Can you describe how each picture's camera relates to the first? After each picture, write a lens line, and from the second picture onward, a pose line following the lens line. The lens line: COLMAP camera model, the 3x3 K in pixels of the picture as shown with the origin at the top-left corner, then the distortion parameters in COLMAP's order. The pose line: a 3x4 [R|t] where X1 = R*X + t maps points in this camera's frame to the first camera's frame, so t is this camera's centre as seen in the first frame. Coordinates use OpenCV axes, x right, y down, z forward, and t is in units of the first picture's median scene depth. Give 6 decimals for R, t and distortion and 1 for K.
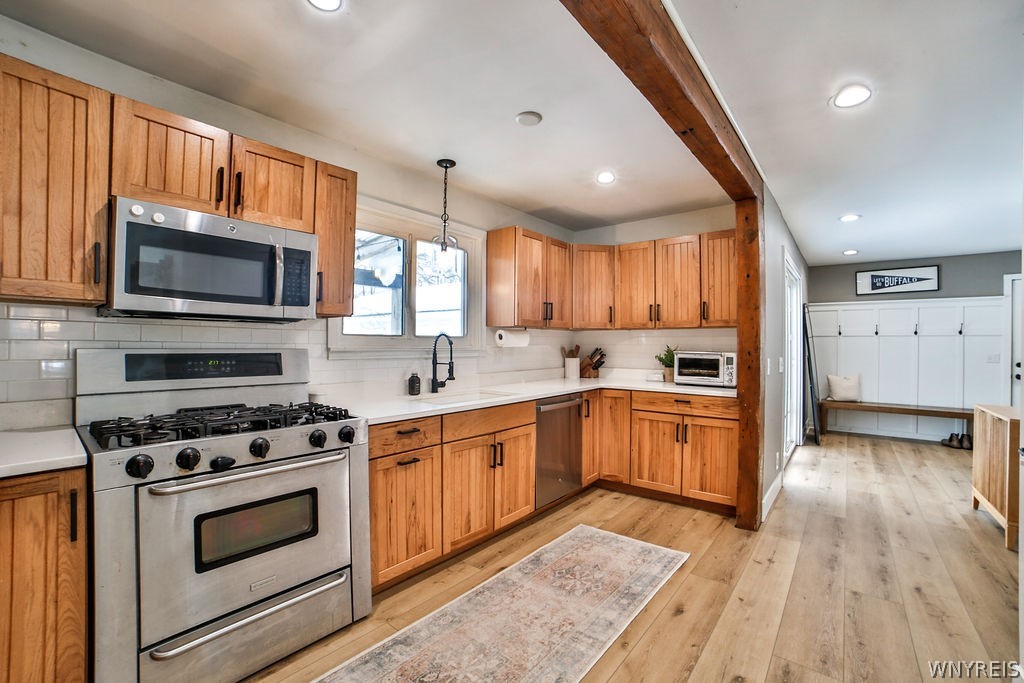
lens RADIAL K [[435.5, 0, 516.7], [0, 435.5, 341.7], [0, 0, 1]] dist [-0.114909, 0.043704]
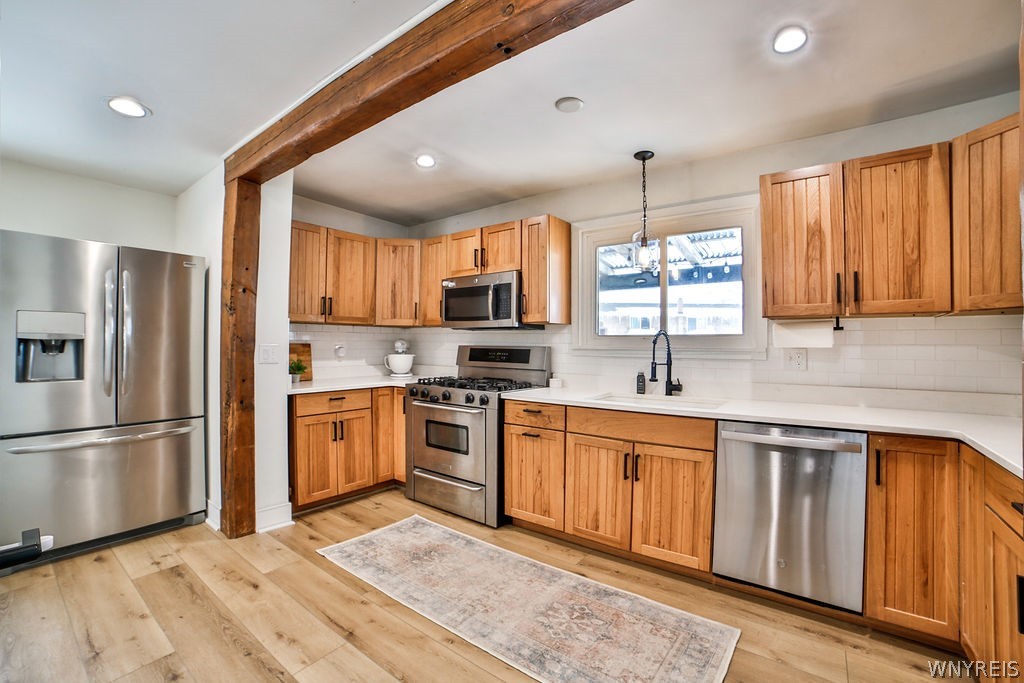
lens RADIAL K [[435.5, 0, 516.7], [0, 435.5, 341.7], [0, 0, 1]] dist [-0.114909, 0.043704]
pose [[0.035306, -0.013593, -0.999284, 0.919720], [-0.000503, 0.999907, -0.013619, 0.018108], [0.999376, 0.000984, 0.035296, 0.809422]]
